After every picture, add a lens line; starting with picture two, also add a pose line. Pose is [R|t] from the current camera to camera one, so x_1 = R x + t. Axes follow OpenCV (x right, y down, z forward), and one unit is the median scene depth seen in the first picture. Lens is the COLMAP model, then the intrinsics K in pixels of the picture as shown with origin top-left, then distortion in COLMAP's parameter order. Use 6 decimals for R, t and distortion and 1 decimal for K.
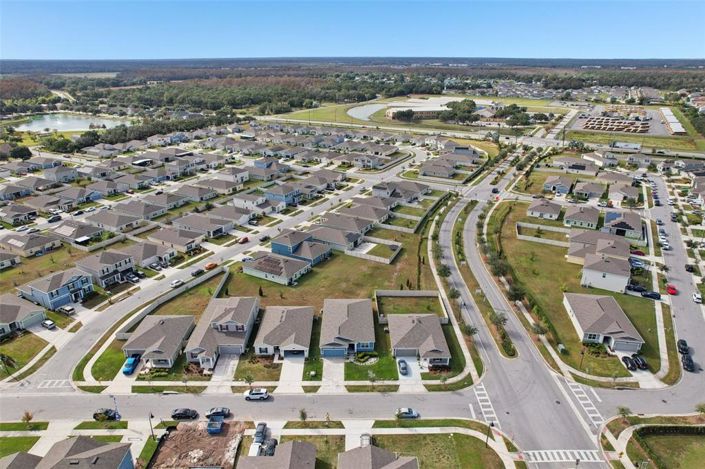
lens RADIAL K [[455.3, 0, 352.5], [0, 455.3, 234.5], [0, 0, 1]] dist [-0.065184, 0.052929]
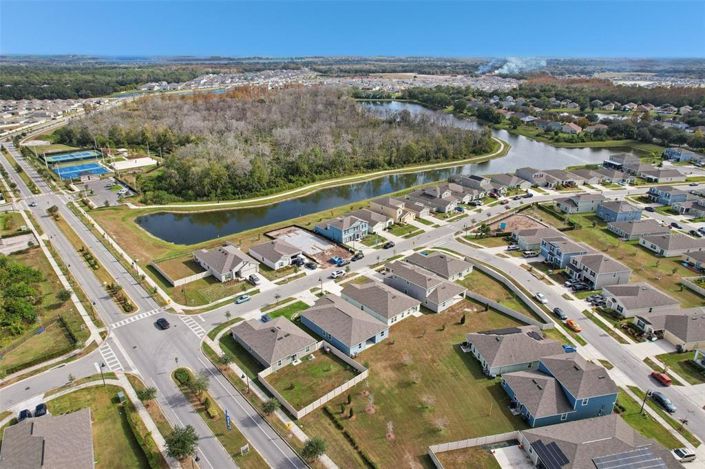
lens RADIAL K [[455.3, 0, 352.5], [0, 455.3, 234.5], [0, 0, 1]] dist [-0.065184, 0.052929]
pose [[-0.751888, 0.249500, -0.610257, 0.434129], [-0.241132, 0.757425, 0.606764, -0.457419], [0.613612, 0.603371, -0.509337, 1.143985]]
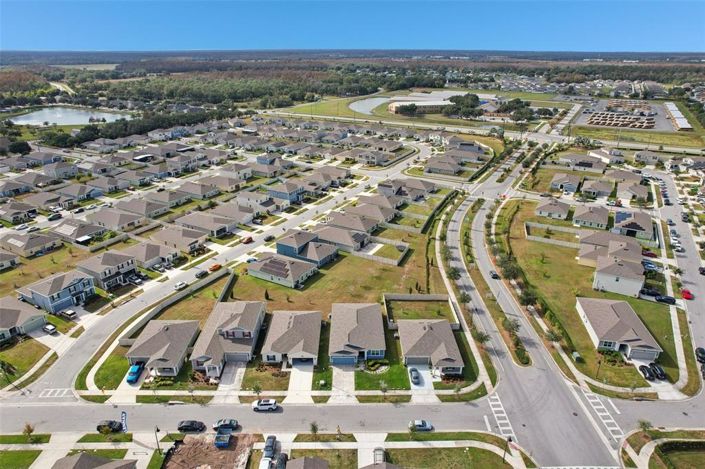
lens RADIAL K [[455.3, 0, 352.5], [0, 455.3, 234.5], [0, 0, 1]] dist [-0.065184, 0.052929]
pose [[0.999994, 0.003451, 0.000420, -0.017196], [-0.003457, 0.999876, 0.015373, -0.018561], [-0.000367, -0.015375, 0.999882, 0.023165]]
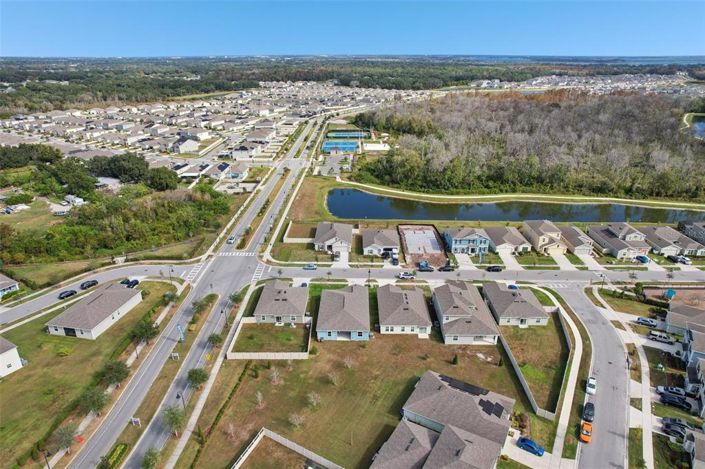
lens RADIAL K [[461.2, 0, 350.0], [0, 461.2, 232.0], [0, 0, 1]] dist [-0.070265, 0.053738]
pose [[-0.999748, -0.004306, 0.022025, -0.037509], [0.011921, 0.729620, 0.683749, -0.528019], [-0.019014, 0.683839, -0.729385, 1.332666]]
